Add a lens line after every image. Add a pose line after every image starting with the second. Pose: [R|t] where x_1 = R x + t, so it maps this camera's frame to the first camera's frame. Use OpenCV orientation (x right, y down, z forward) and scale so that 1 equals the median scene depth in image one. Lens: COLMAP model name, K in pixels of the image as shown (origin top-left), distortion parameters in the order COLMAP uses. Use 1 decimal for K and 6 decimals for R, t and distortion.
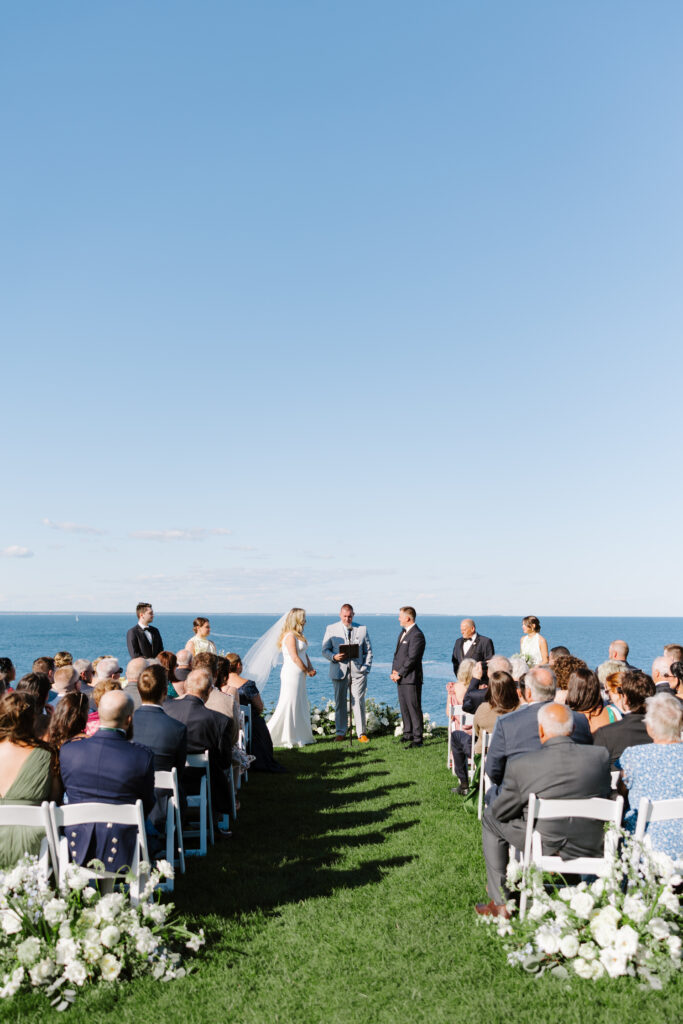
lens RADIAL K [[993.6, 0, 341.5], [0, 993.6, 512.0], [0, 0, 1]] dist [-0.024869, -0.006979]
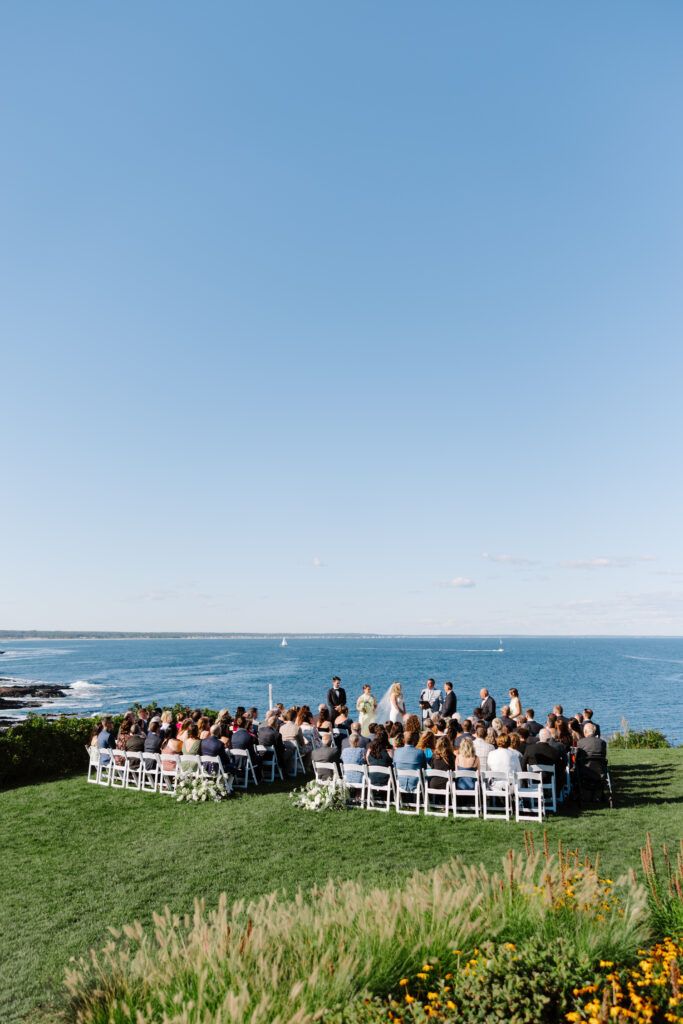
lens RADIAL K [[993.6, 0, 341.5], [0, 993.6, 512.0], [0, 0, 1]] dist [-0.024869, -0.006979]
pose [[0.886864, -0.055509, -0.458685, 0.785915], [0.050090, 0.998457, -0.023983, -0.201254], [0.459308, -0.001706, 0.888275, -0.827161]]
